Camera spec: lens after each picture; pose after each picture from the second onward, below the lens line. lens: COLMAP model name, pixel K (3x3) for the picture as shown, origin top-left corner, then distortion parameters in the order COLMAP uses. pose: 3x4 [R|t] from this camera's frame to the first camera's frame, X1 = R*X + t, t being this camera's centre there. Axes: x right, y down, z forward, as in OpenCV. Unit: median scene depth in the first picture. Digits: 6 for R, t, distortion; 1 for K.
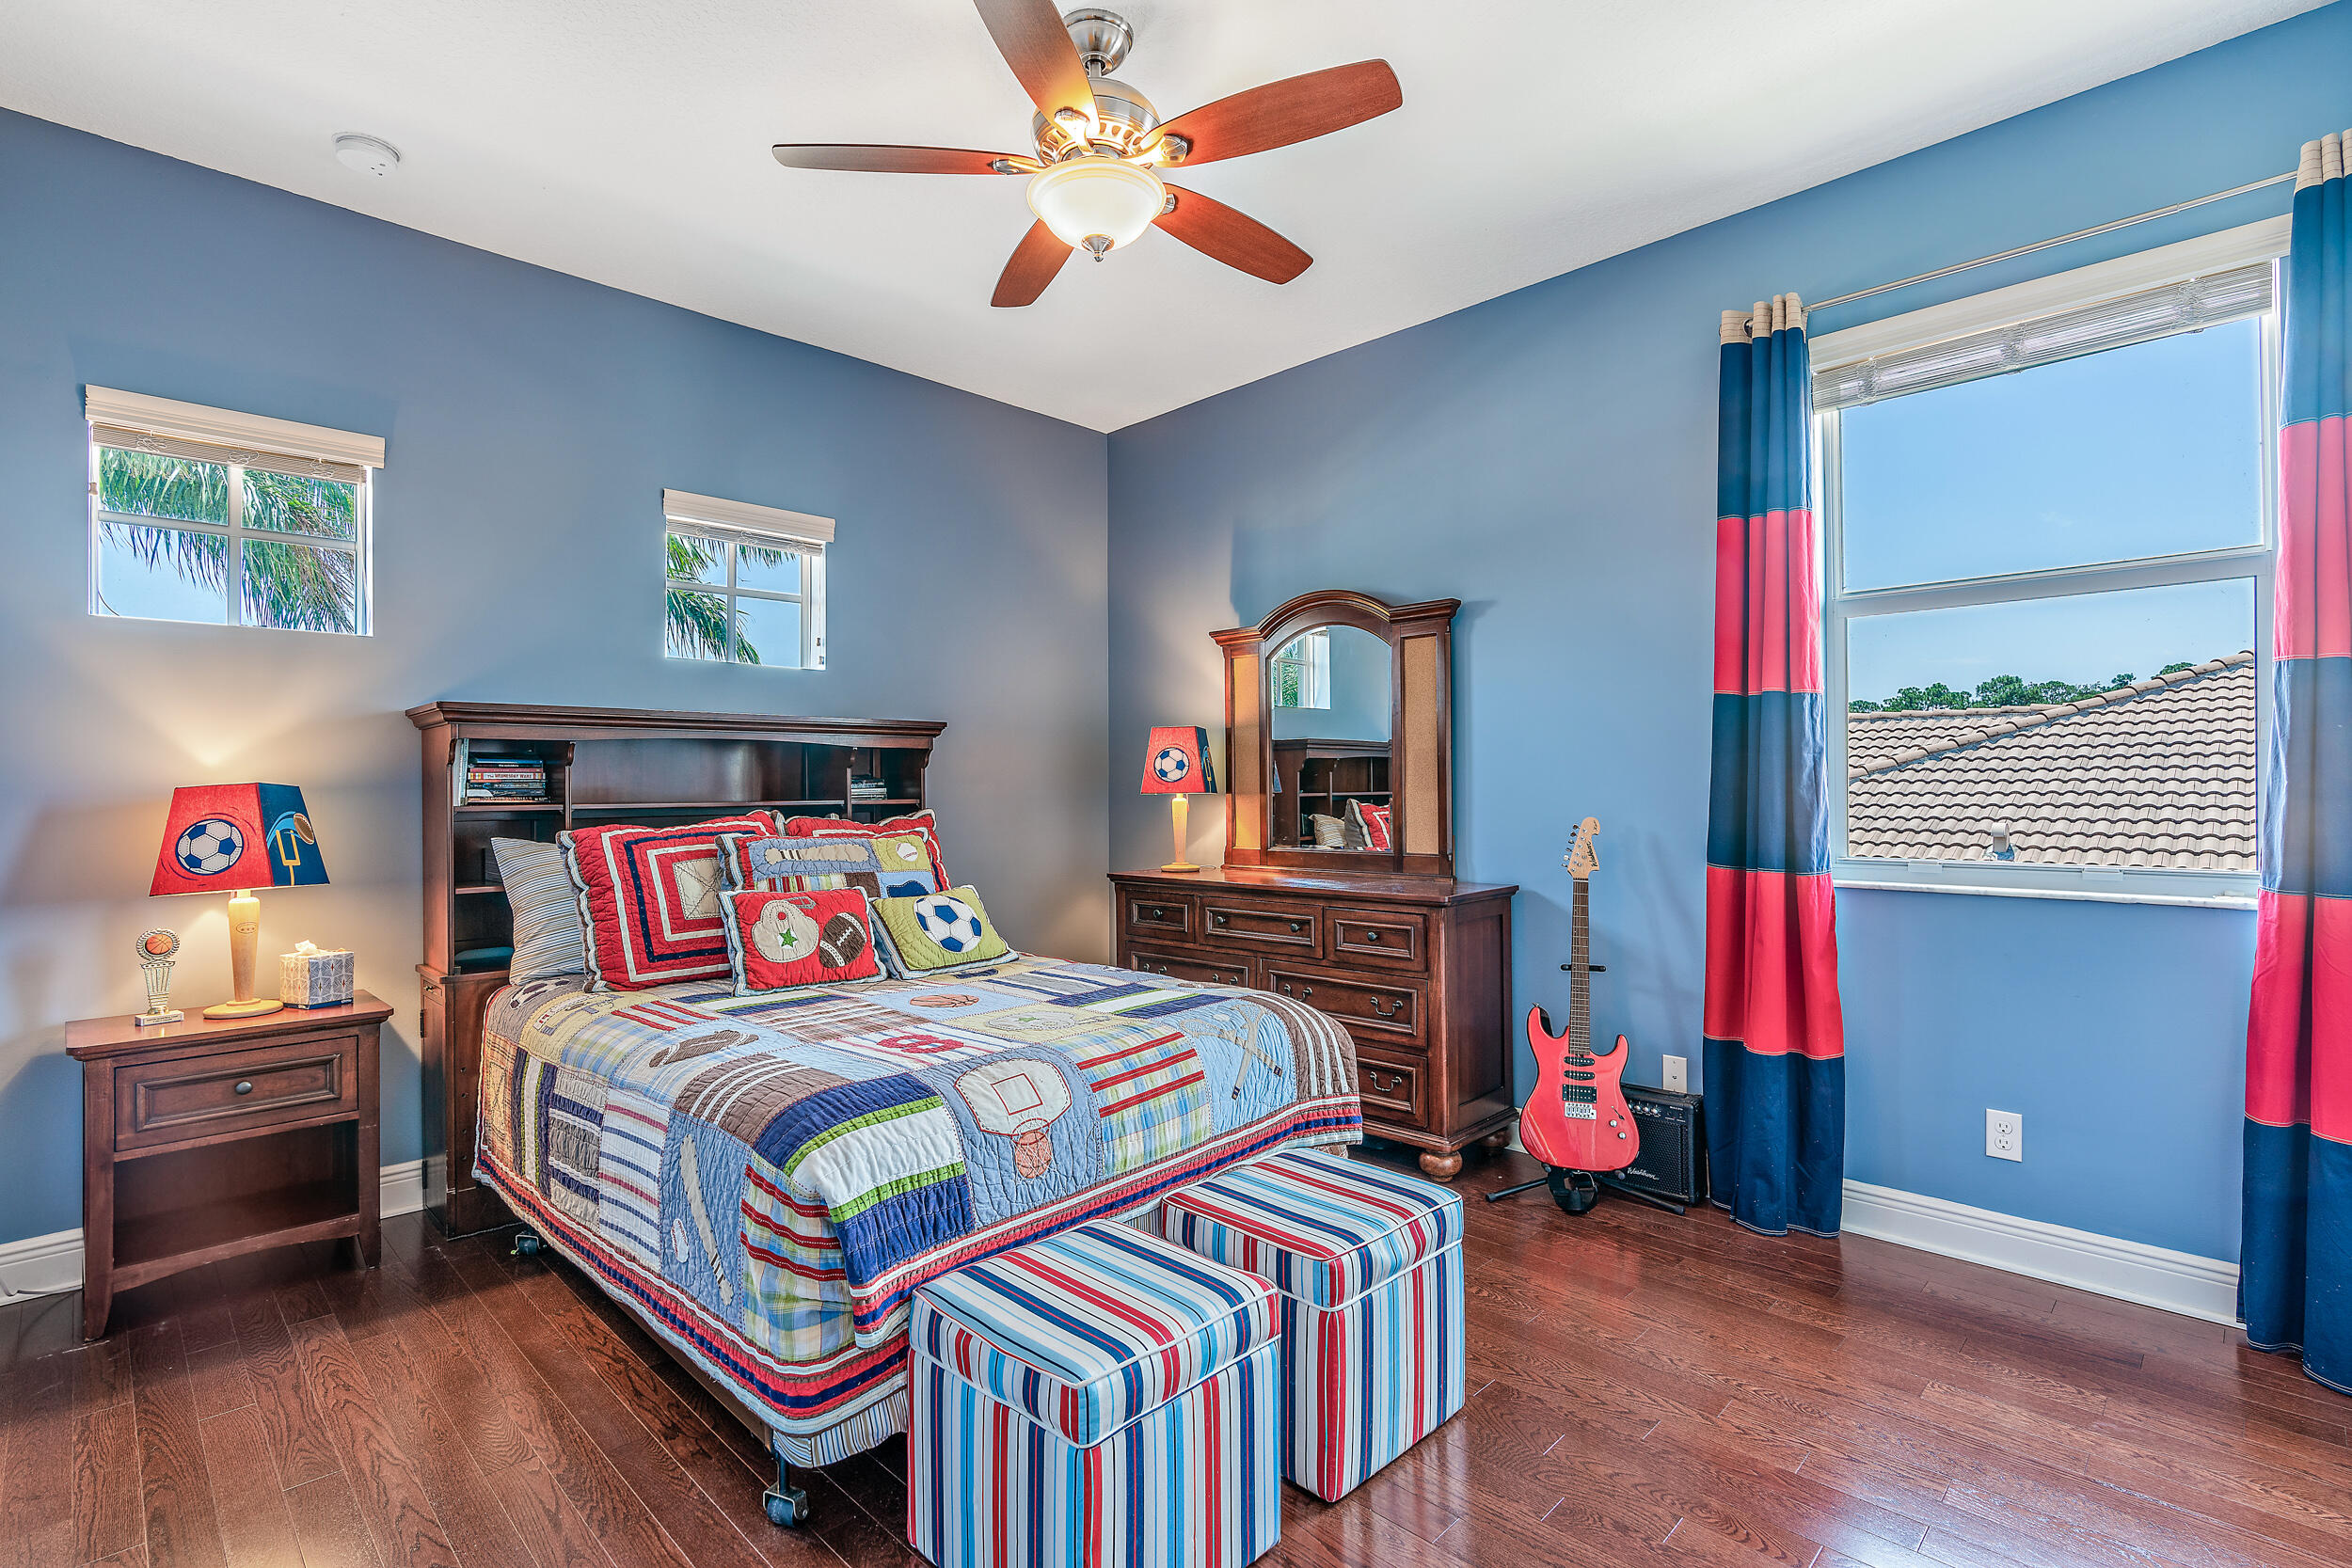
lens RADIAL K [[1148.3, 0, 1175.4], [0, 1148.3, 789.9], [0, 0, 1]] dist [-0.002904, -0.000239]
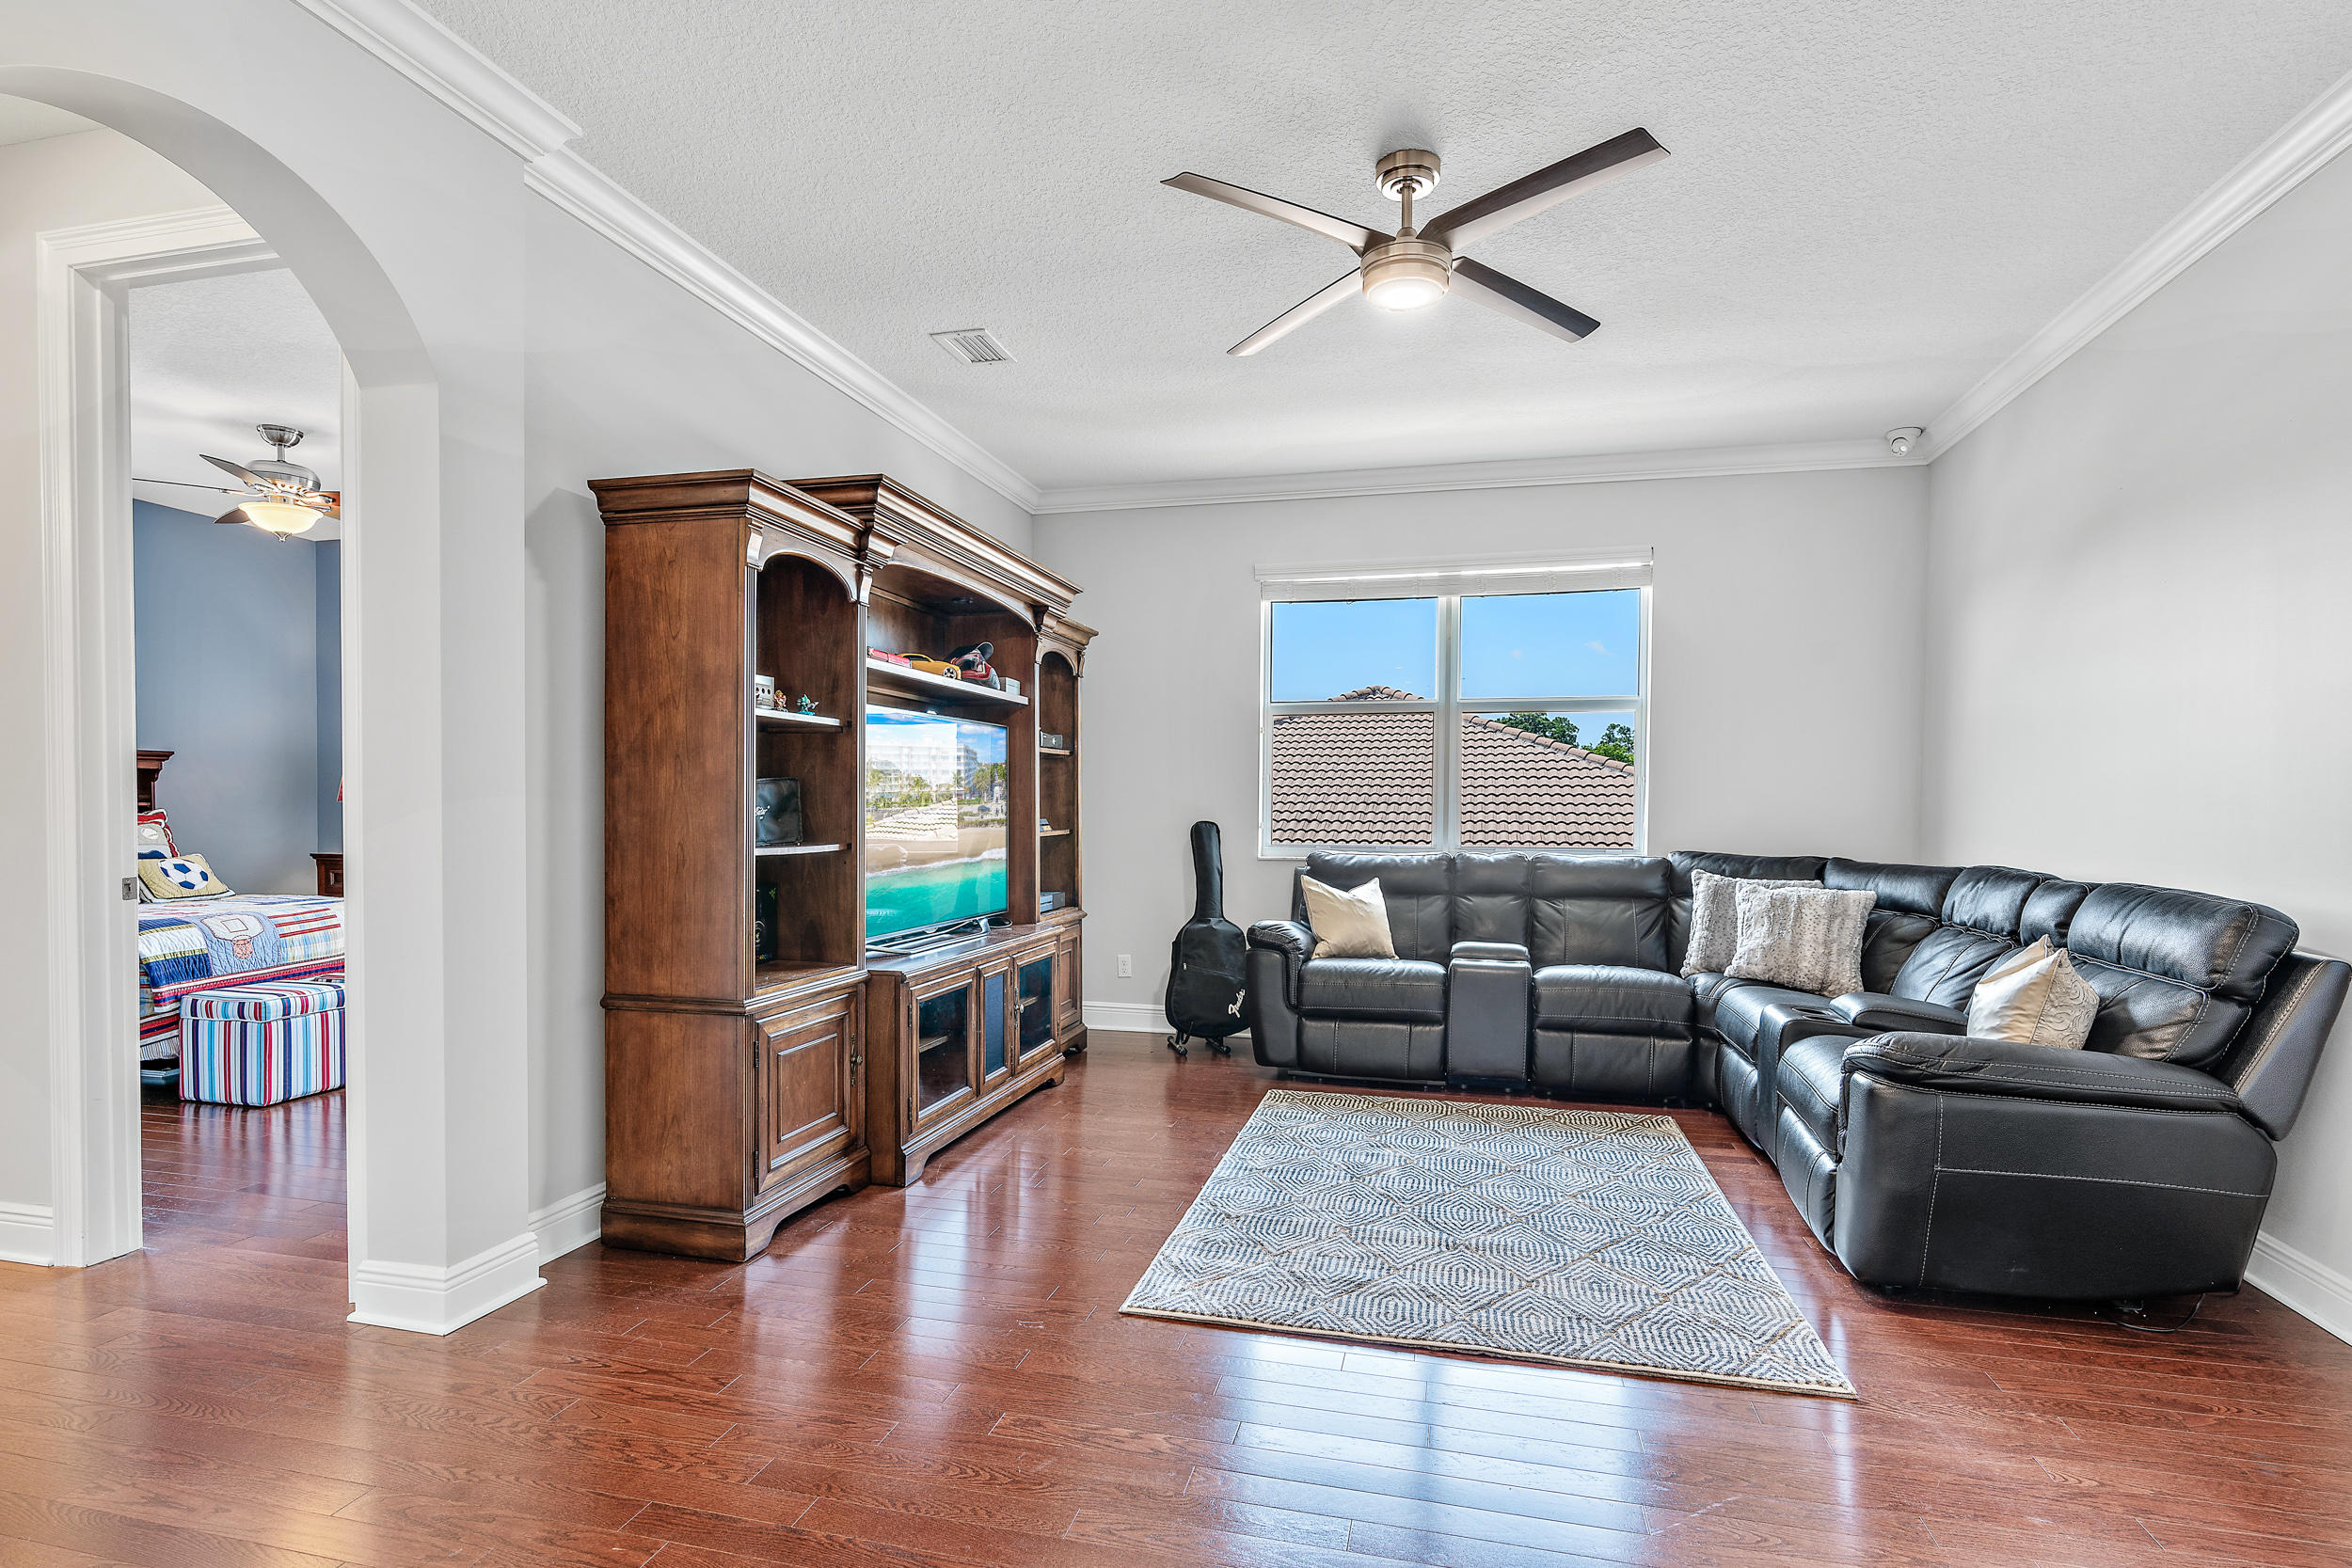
lens RADIAL K [[1148.3, 0, 1164.0], [0, 1148.3, 825.4], [0, 0, 1]] dist [-0.002904, -0.000239]
pose [[0.855567, -0.001553, 0.517690, 0.299172], [-0.008632, 0.999814, 0.017265, 0.001681], [-0.517620, -0.019240, 0.855394, -2.153520]]
